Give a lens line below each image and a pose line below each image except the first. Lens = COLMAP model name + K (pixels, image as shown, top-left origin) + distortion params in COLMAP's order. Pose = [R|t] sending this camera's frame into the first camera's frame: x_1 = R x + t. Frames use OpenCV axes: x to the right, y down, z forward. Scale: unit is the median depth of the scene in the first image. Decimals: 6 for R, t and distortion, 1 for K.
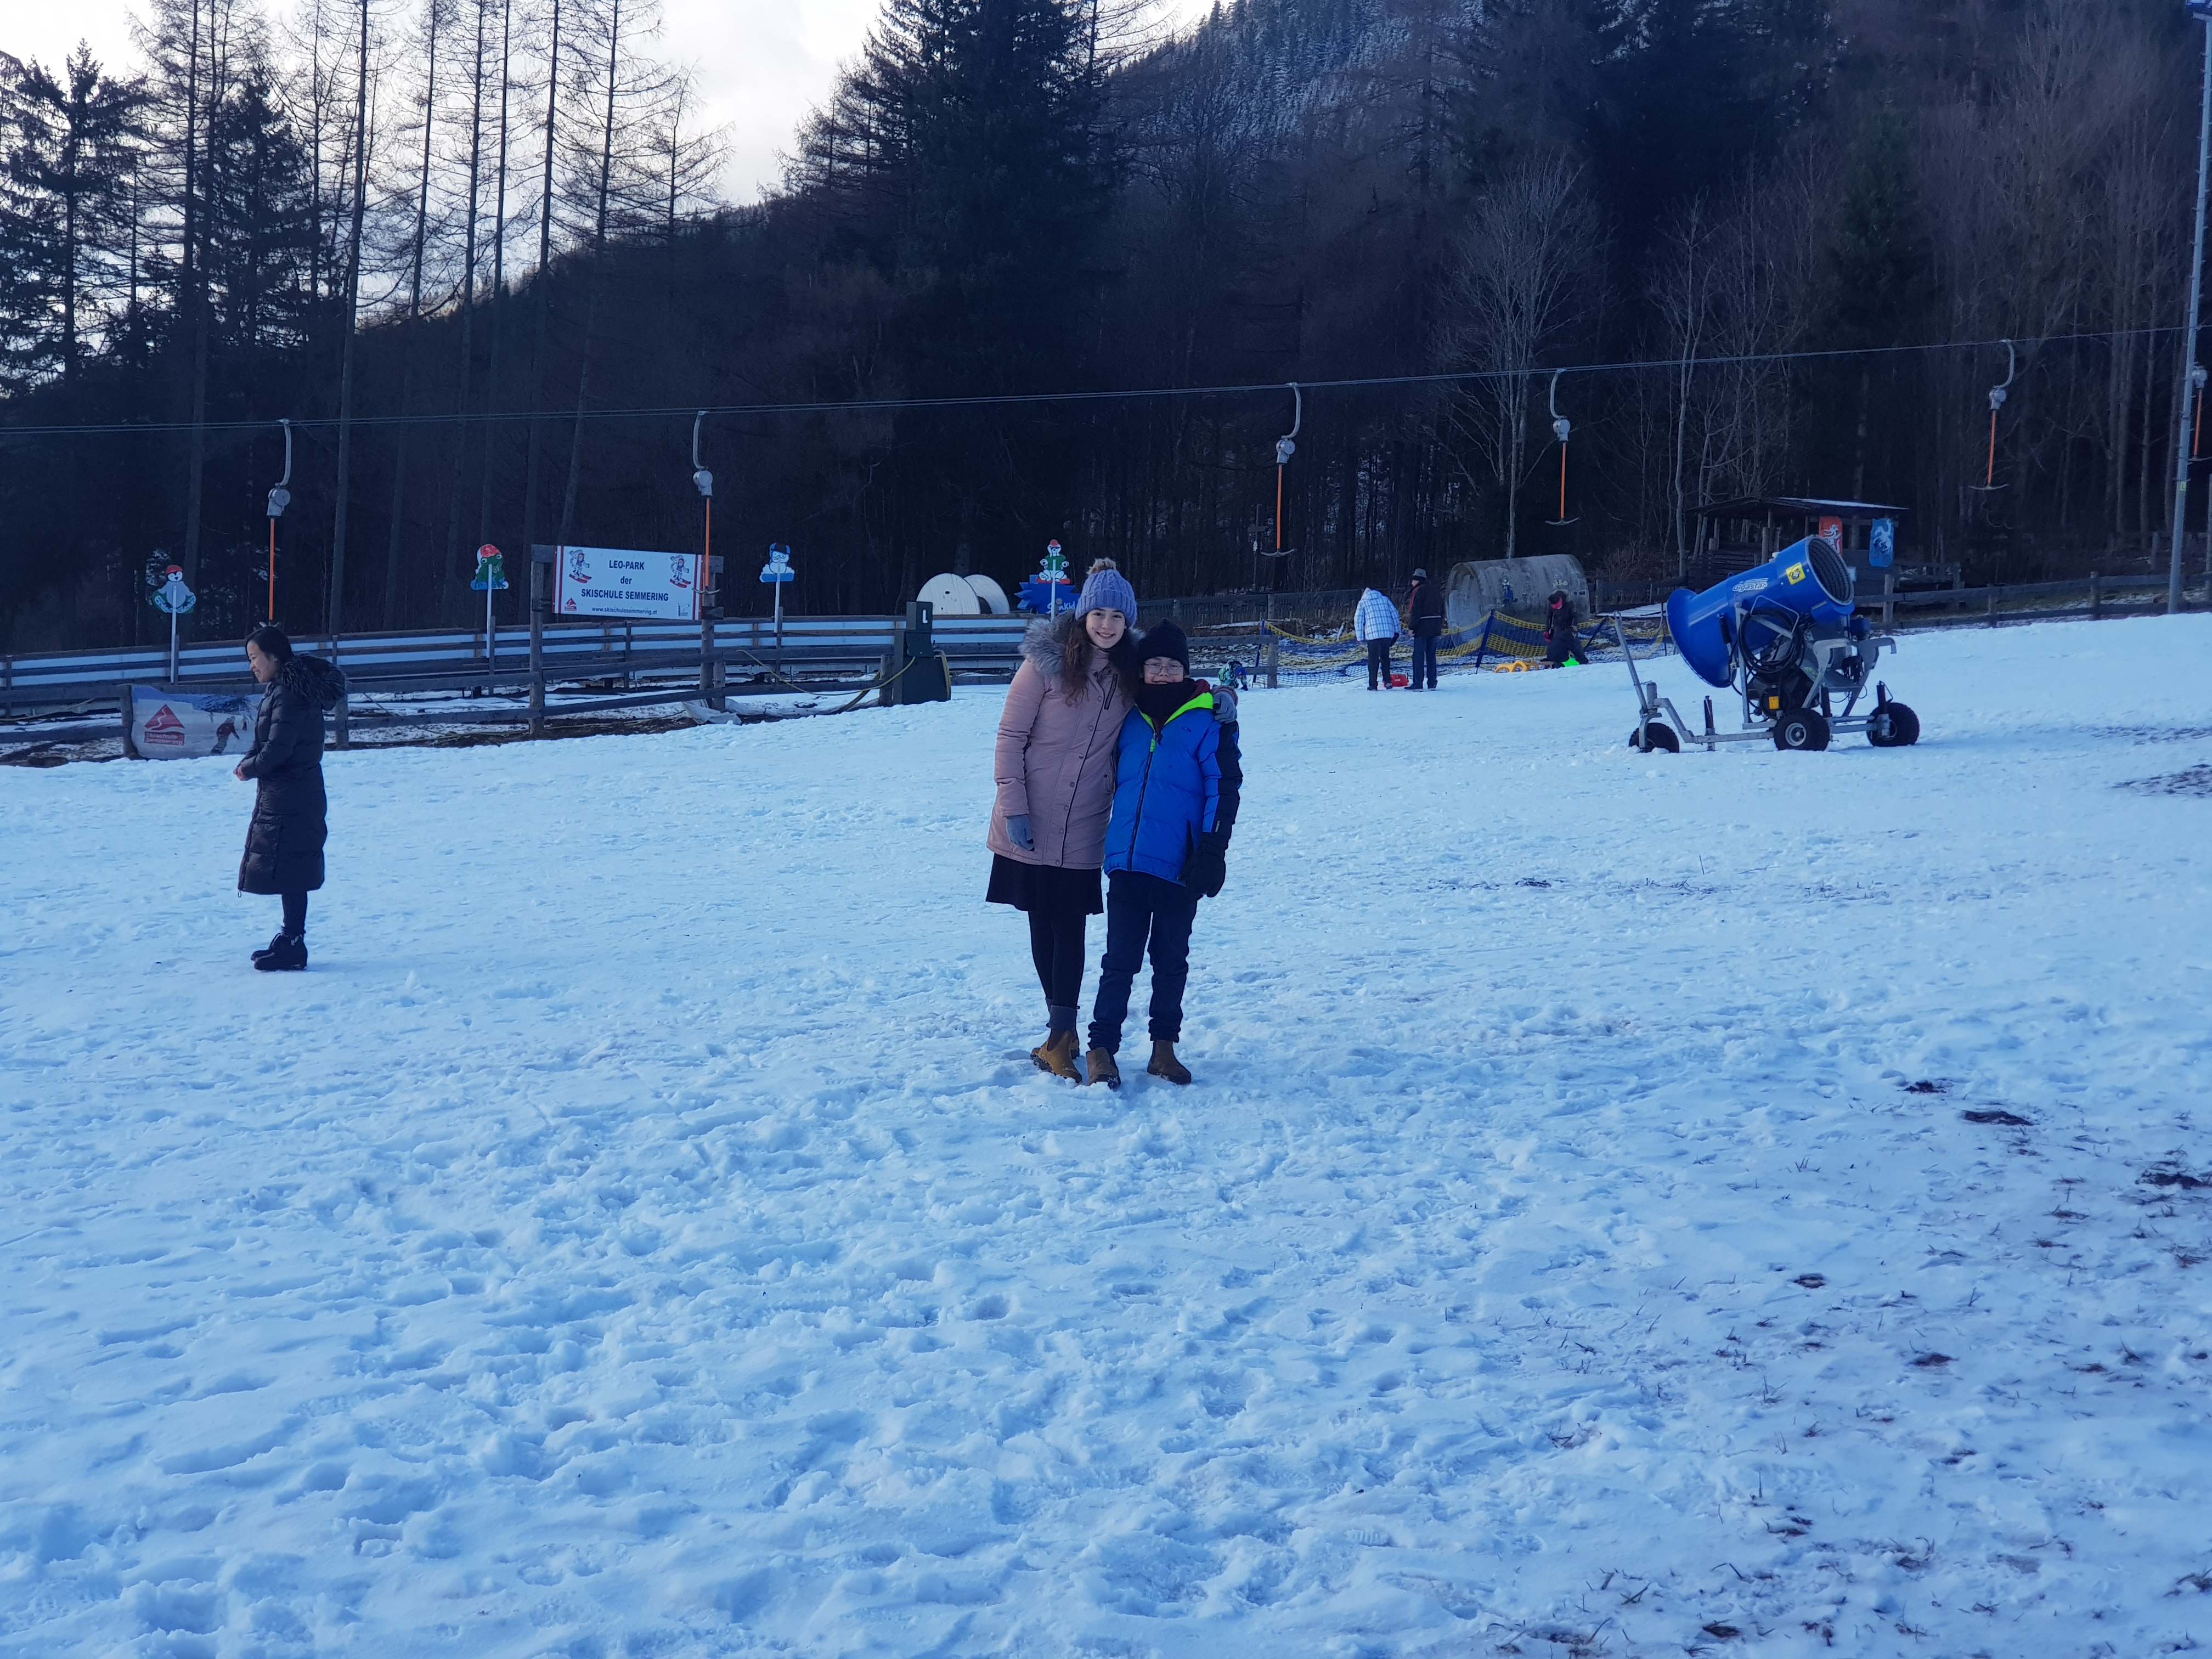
lens RADIAL K [[3222.0, 0, 1108.2], [0, 3222.0, 800.9], [0, 0, 1]] dist [0.182070, -0.483408]
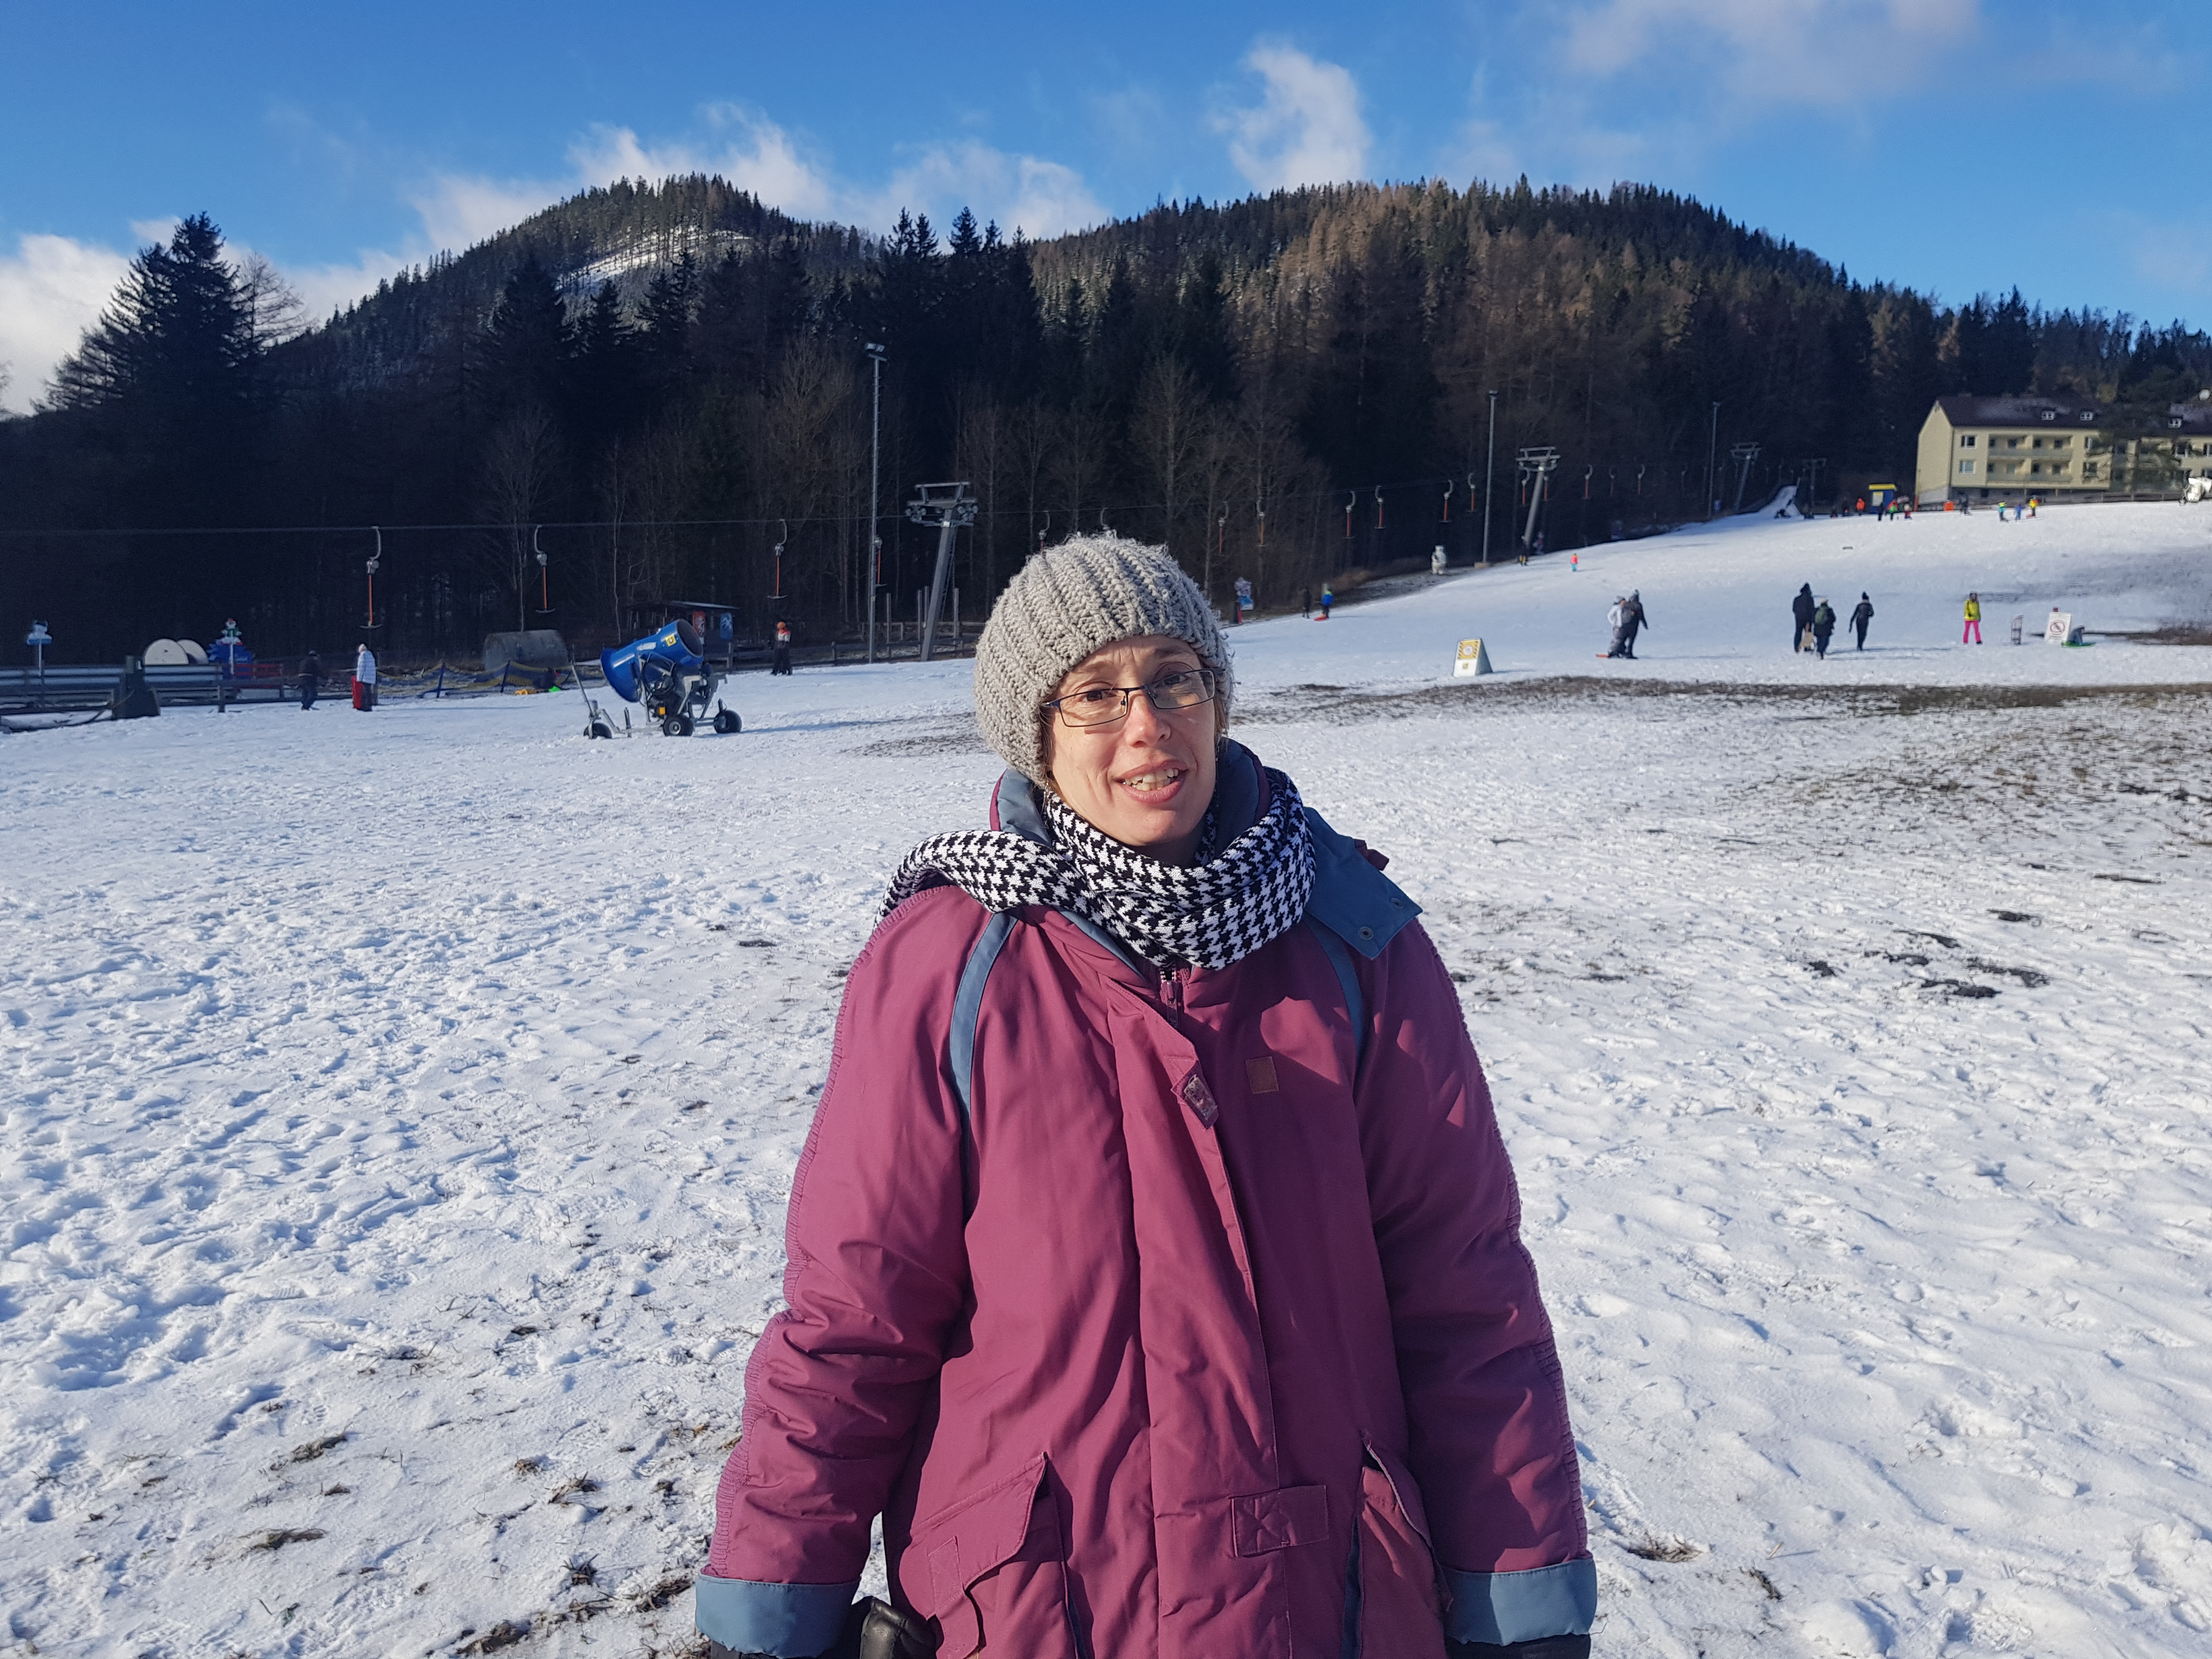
lens RADIAL K [[1677.8, 0, 1059.9], [0, 1677.8, 835.8], [0, 0, 1]] dist [0.080608, -0.146614]
pose [[0.912580, -0.045975, 0.406305, 0.048773], [0.028222, 0.998371, 0.049583, -0.001512], [-0.407923, -0.033782, 0.912391, 0.090998]]
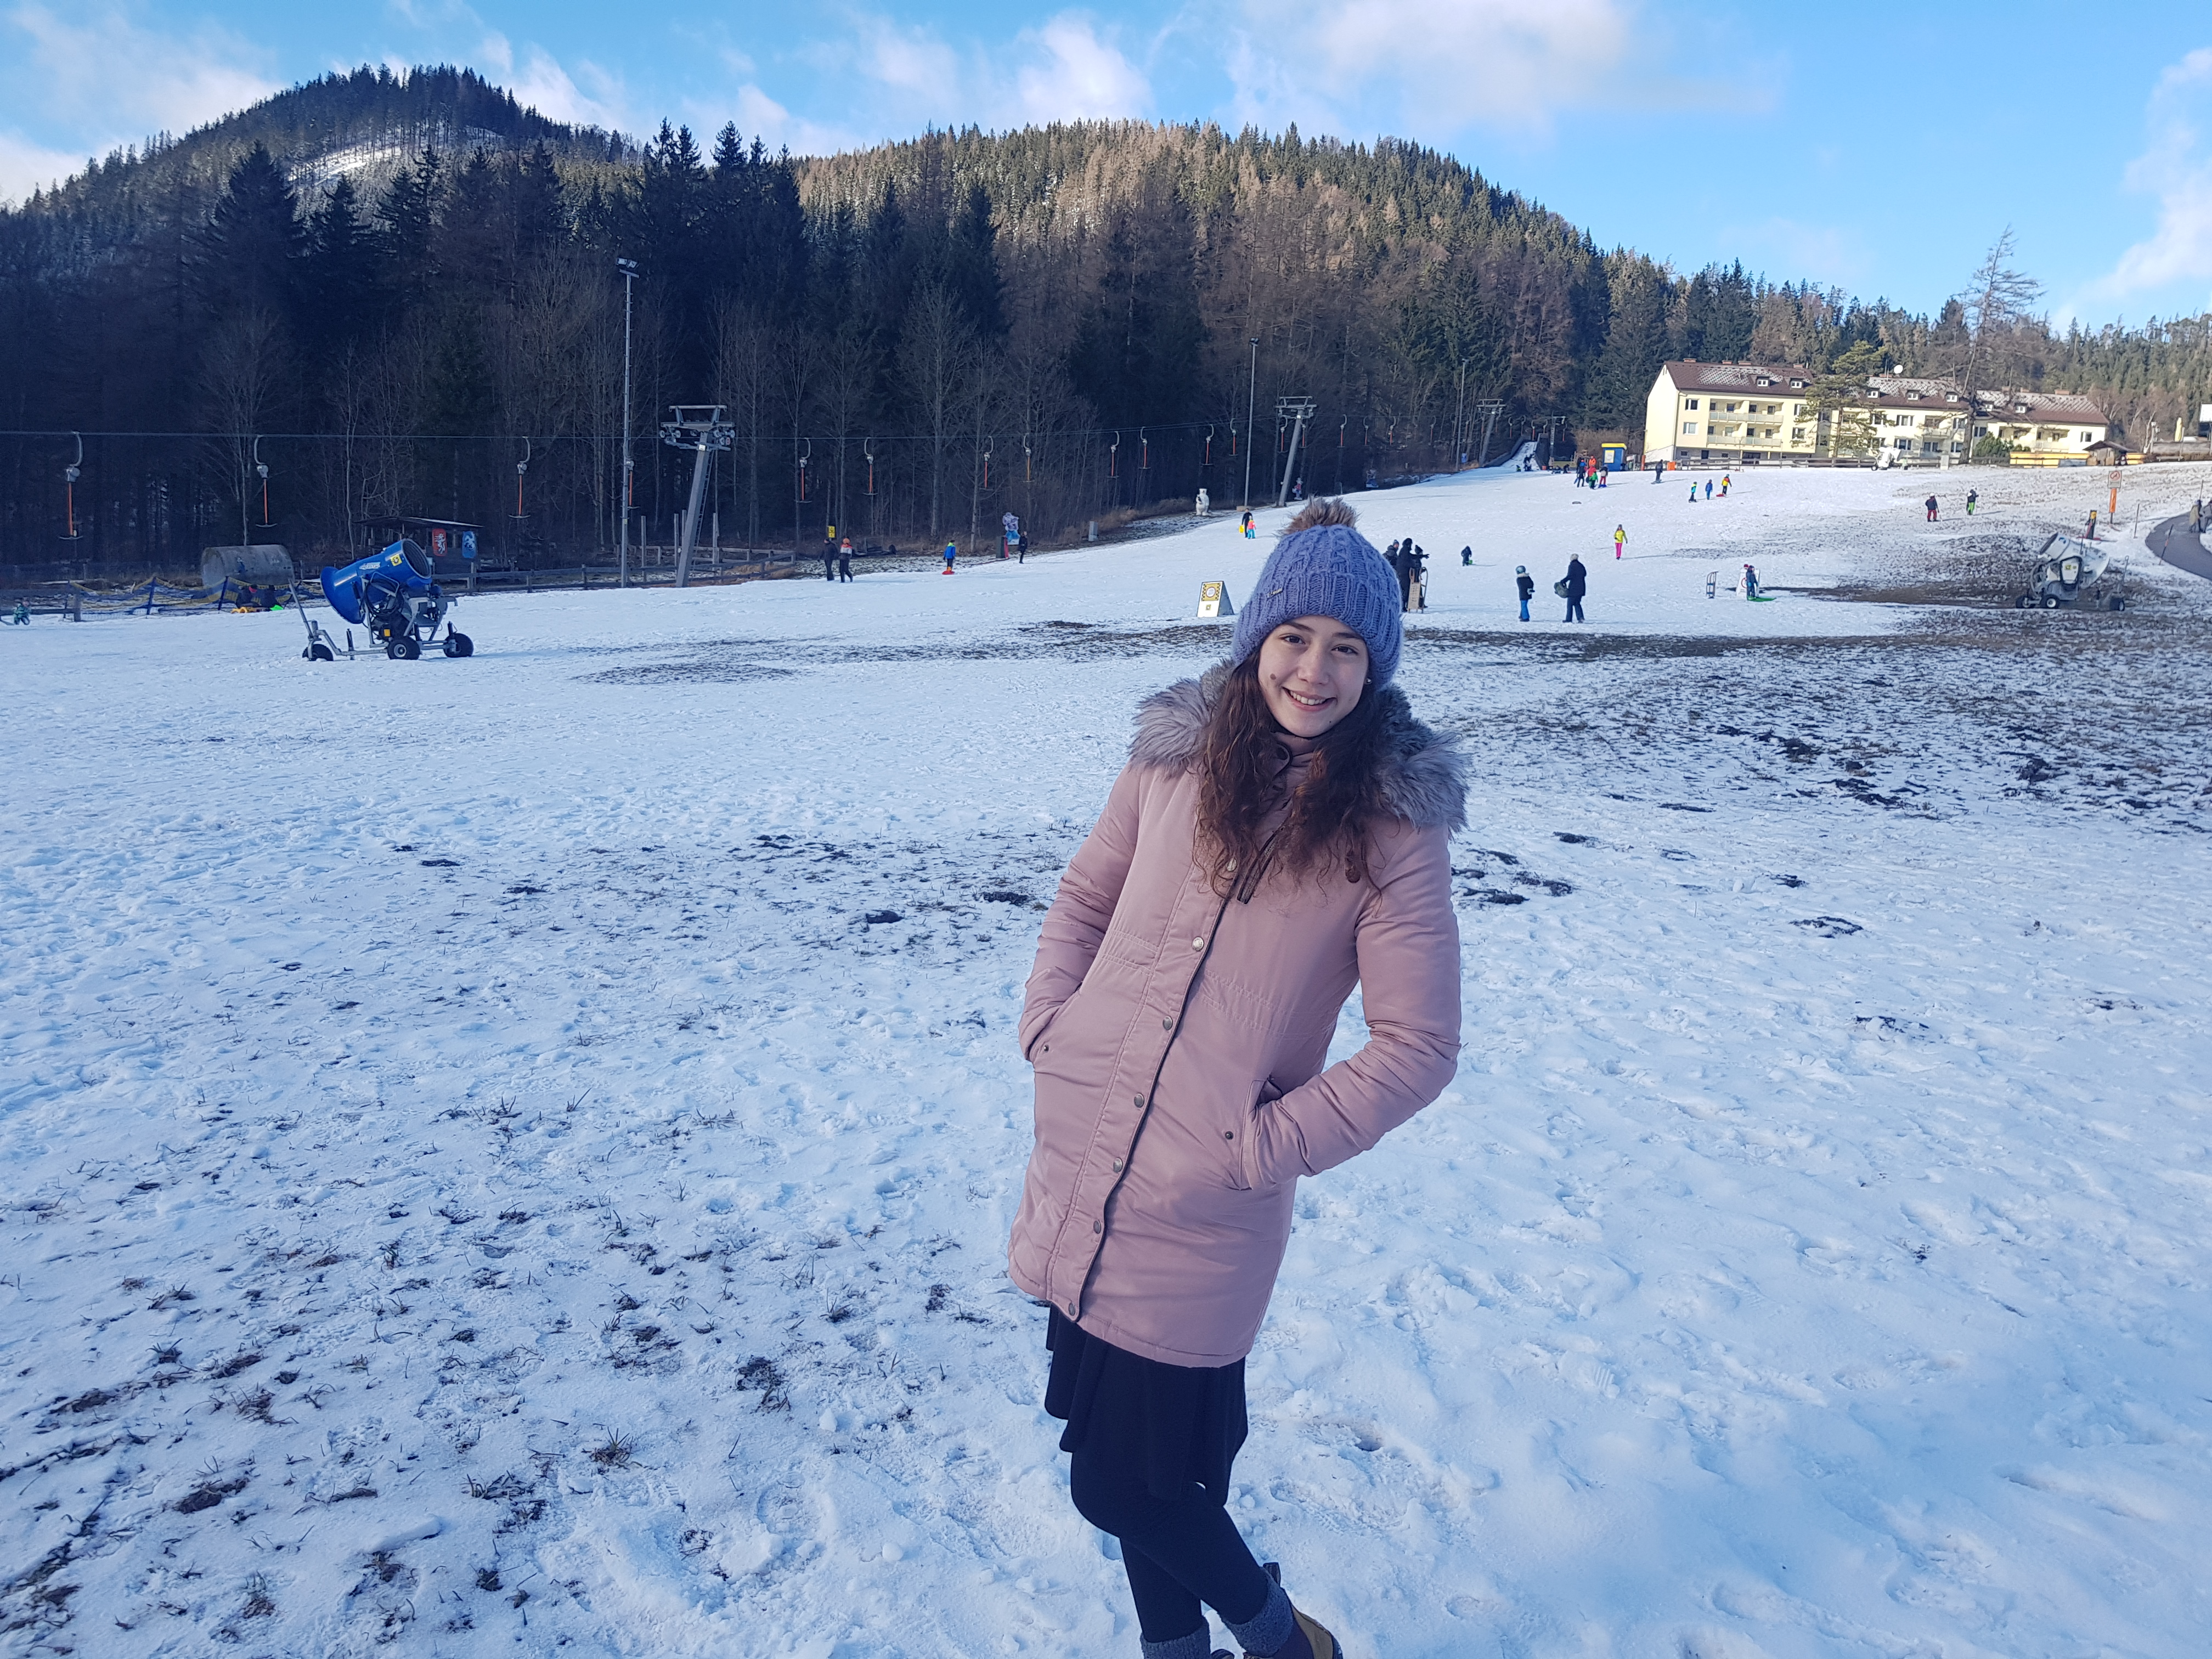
lens RADIAL K [[1678.3, 0, 1106.0], [0, 1678.3, 829.5], [0, 0, 1]] dist [0.080910, -0.159631]
pose [[0.838970, -0.058096, 0.541068, 0.063932], [0.011774, 0.995990, 0.088686, -0.001405], [-0.544051, -0.068034, 0.836290, 0.001410]]
